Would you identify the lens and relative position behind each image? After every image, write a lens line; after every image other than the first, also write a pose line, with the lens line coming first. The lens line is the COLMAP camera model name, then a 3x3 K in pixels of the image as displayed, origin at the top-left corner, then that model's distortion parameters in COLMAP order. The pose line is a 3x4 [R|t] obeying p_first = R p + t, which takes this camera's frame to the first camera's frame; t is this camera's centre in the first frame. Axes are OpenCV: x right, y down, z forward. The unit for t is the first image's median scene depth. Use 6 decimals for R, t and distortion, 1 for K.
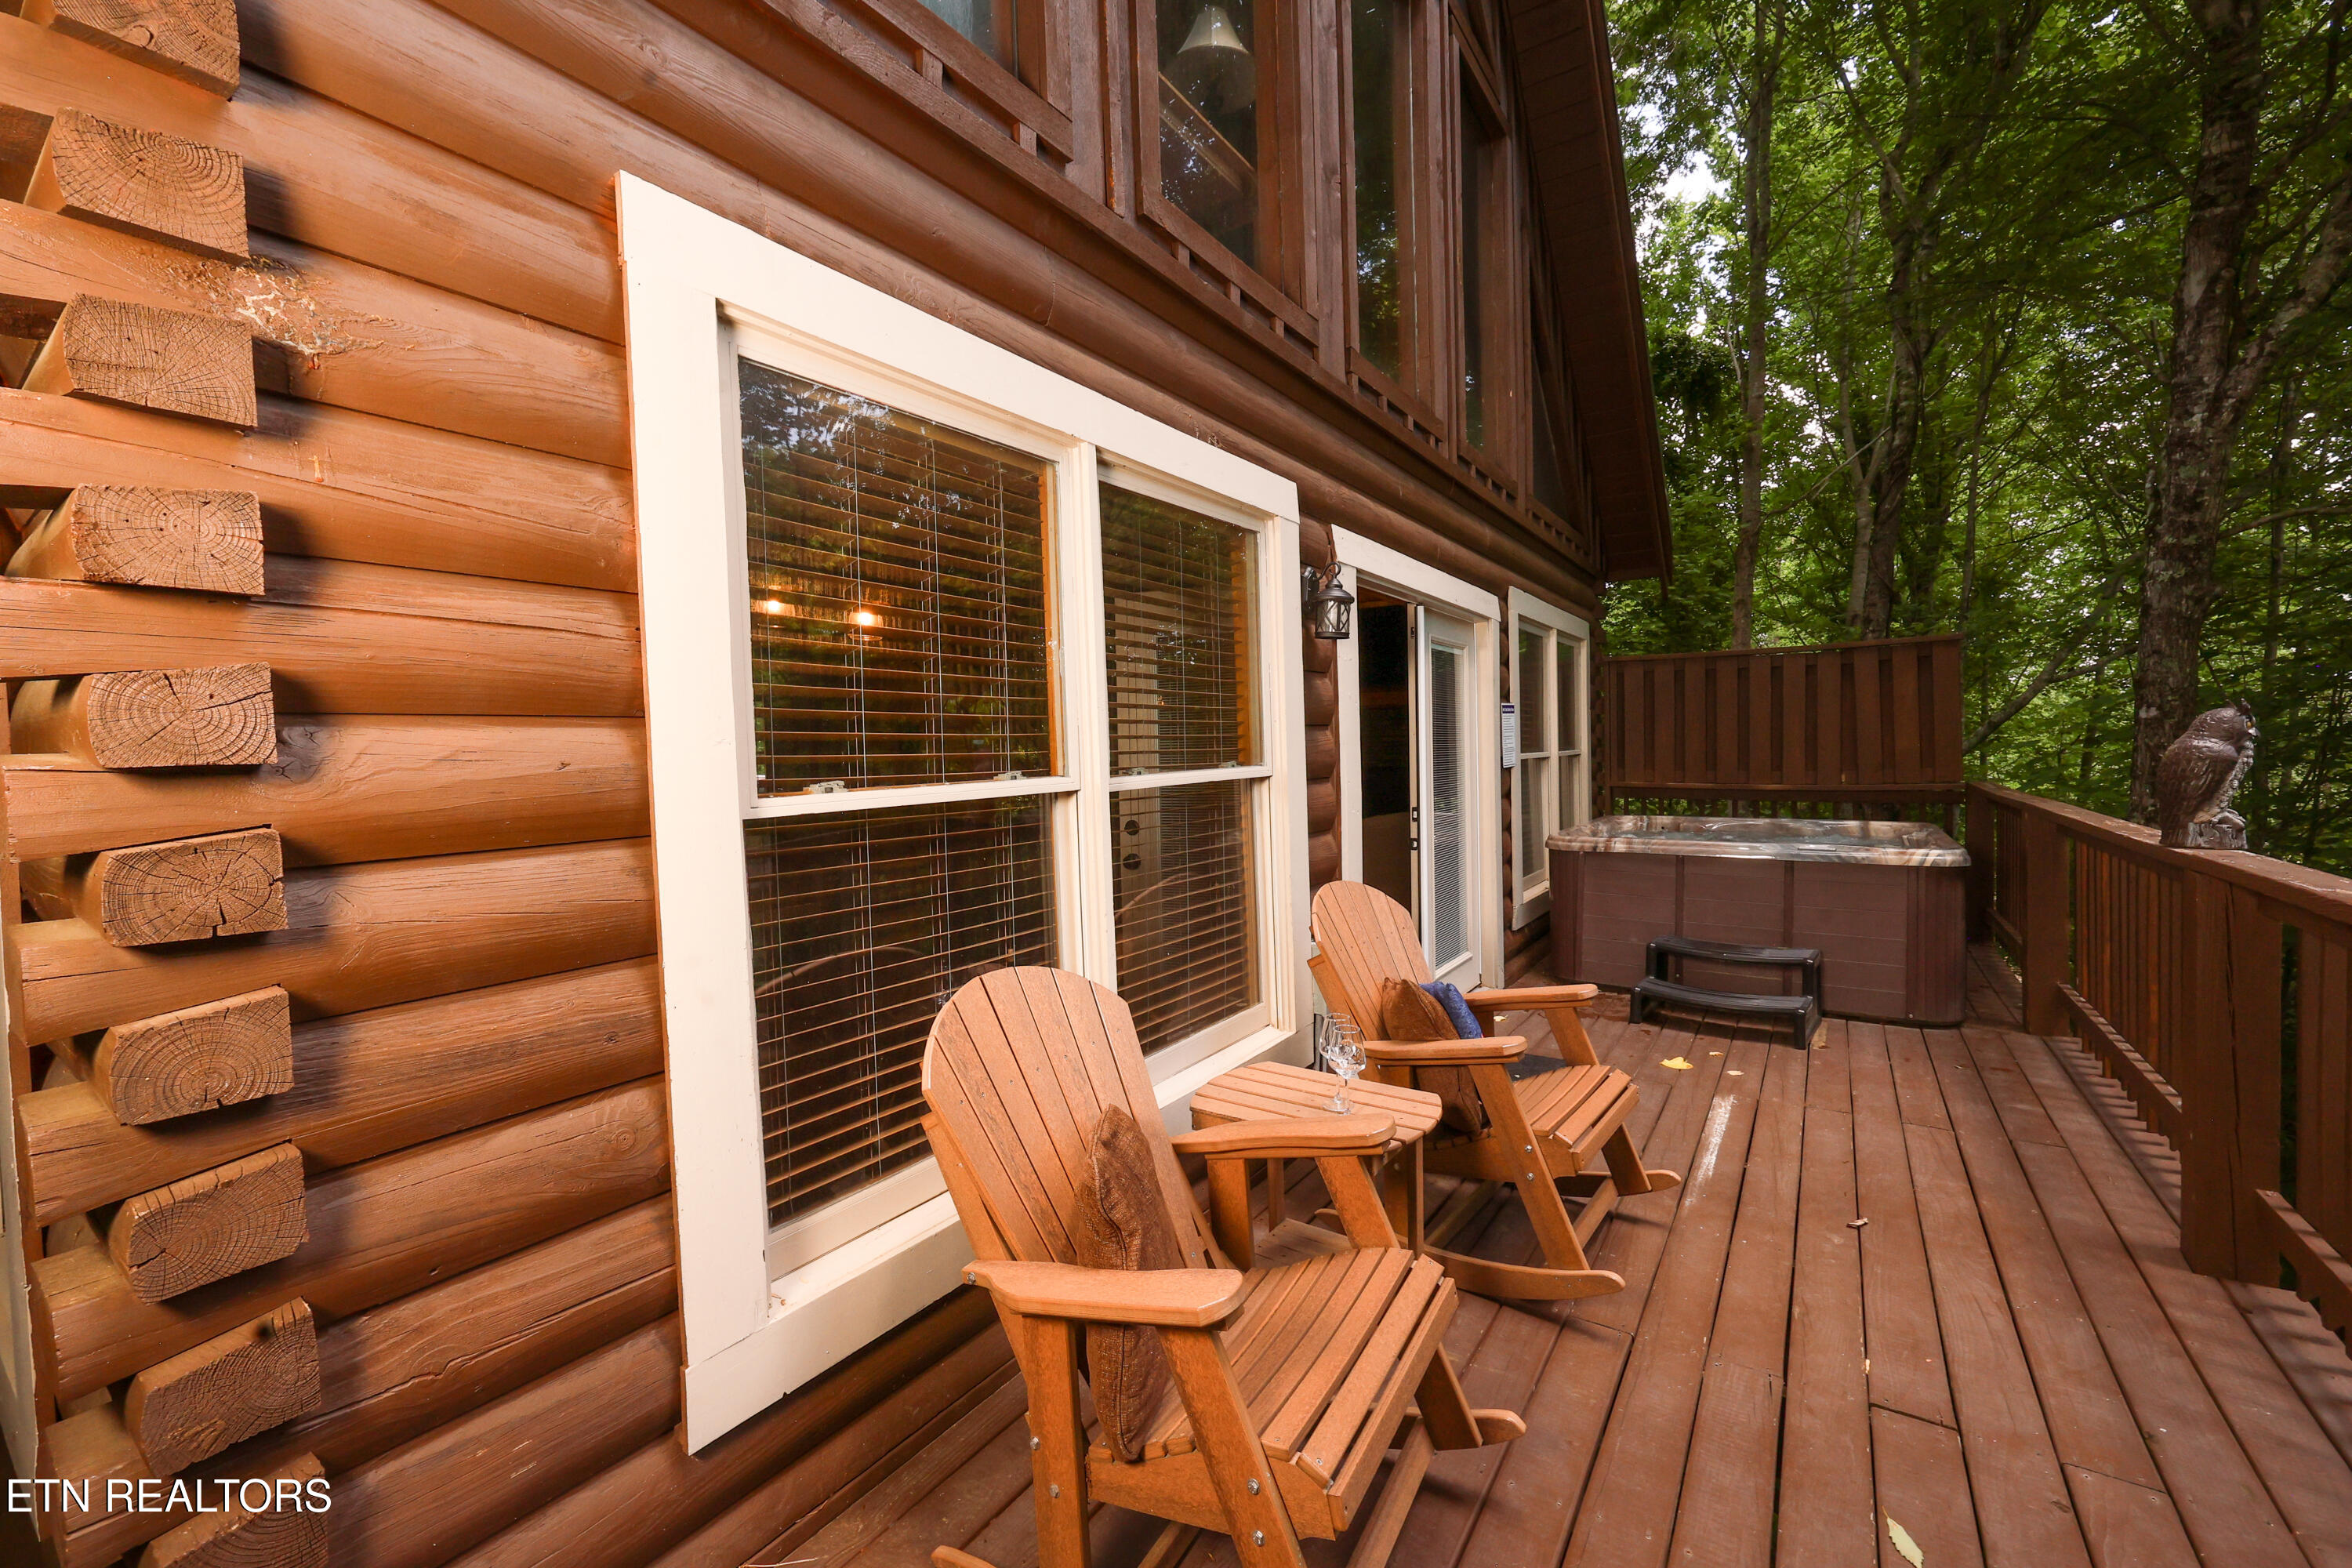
lens RADIAL K [[955.5, 0, 1176.9], [0, 955.5, 783.2], [0, 0, 1]] dist [0.000114, 0.001542]
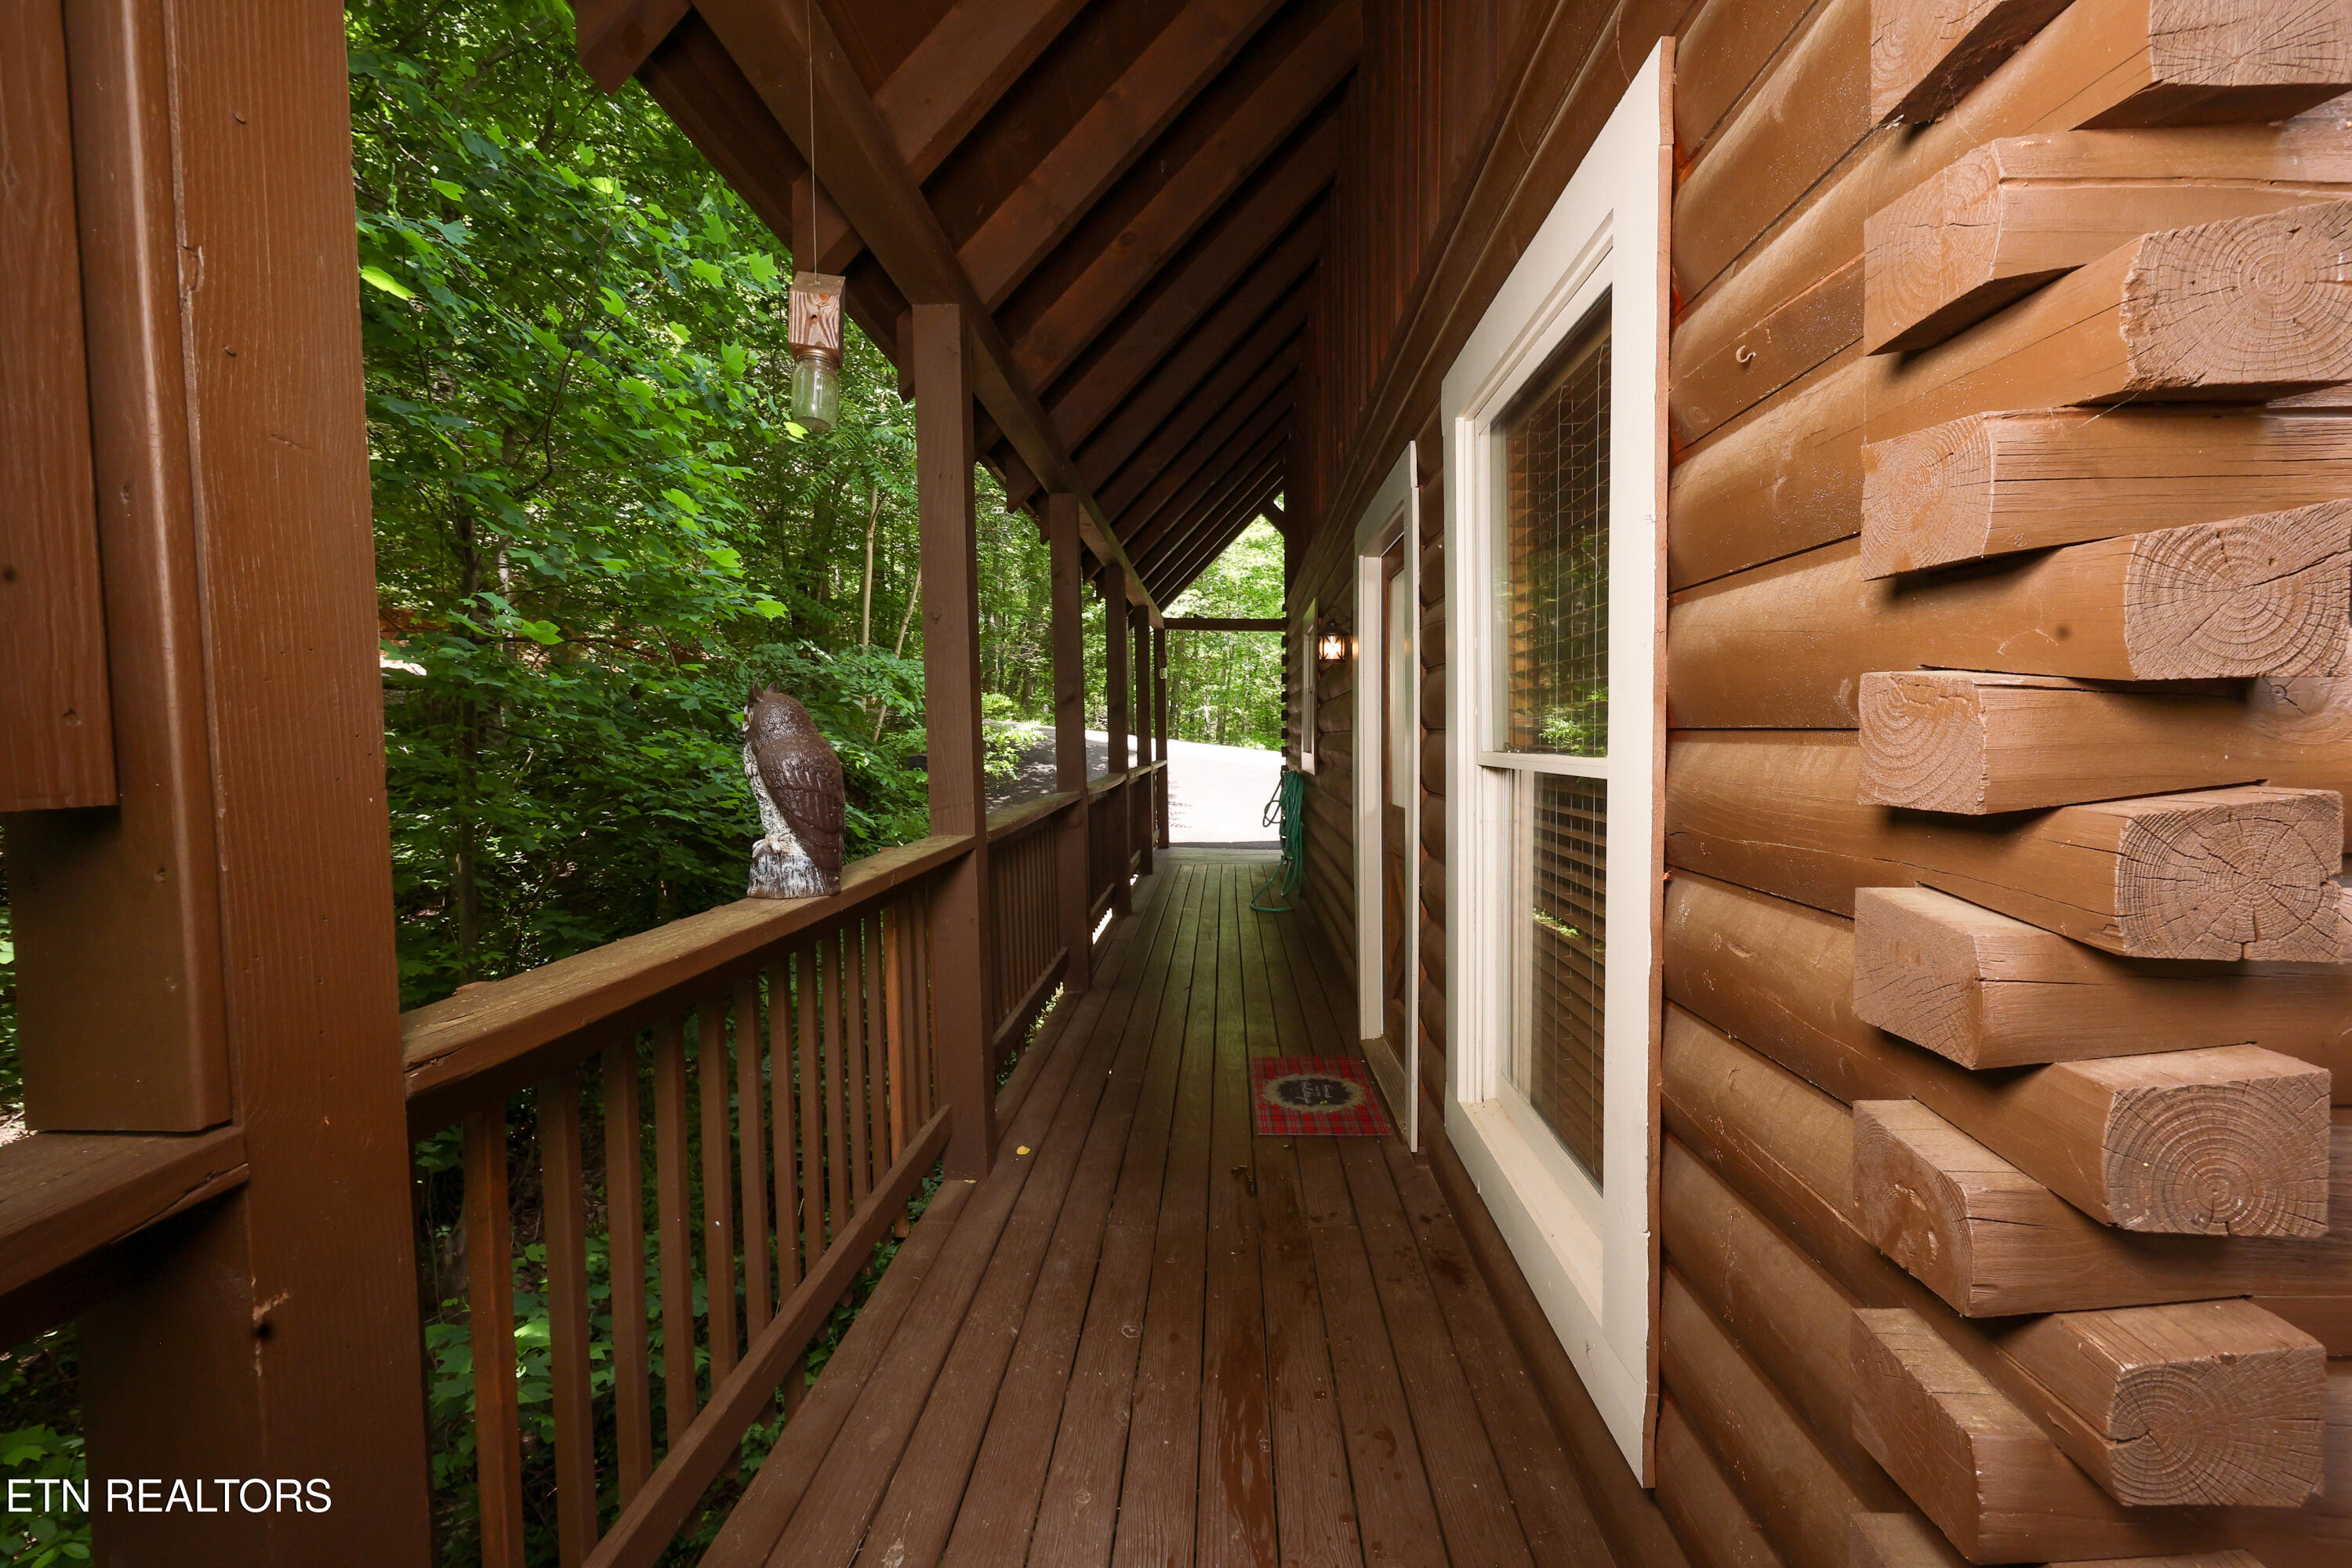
lens RADIAL K [[955.5, 0, 1178.6], [0, 955.5, 781.5], [0, 0, 1]] dist [0.000114, 0.001542]
pose [[0.523965, 0.065886, -0.849188, -0.881815], [-0.036242, 0.997825, 0.055056, 0.039340], [0.850969, 0.001928, 0.525213, 0.107955]]
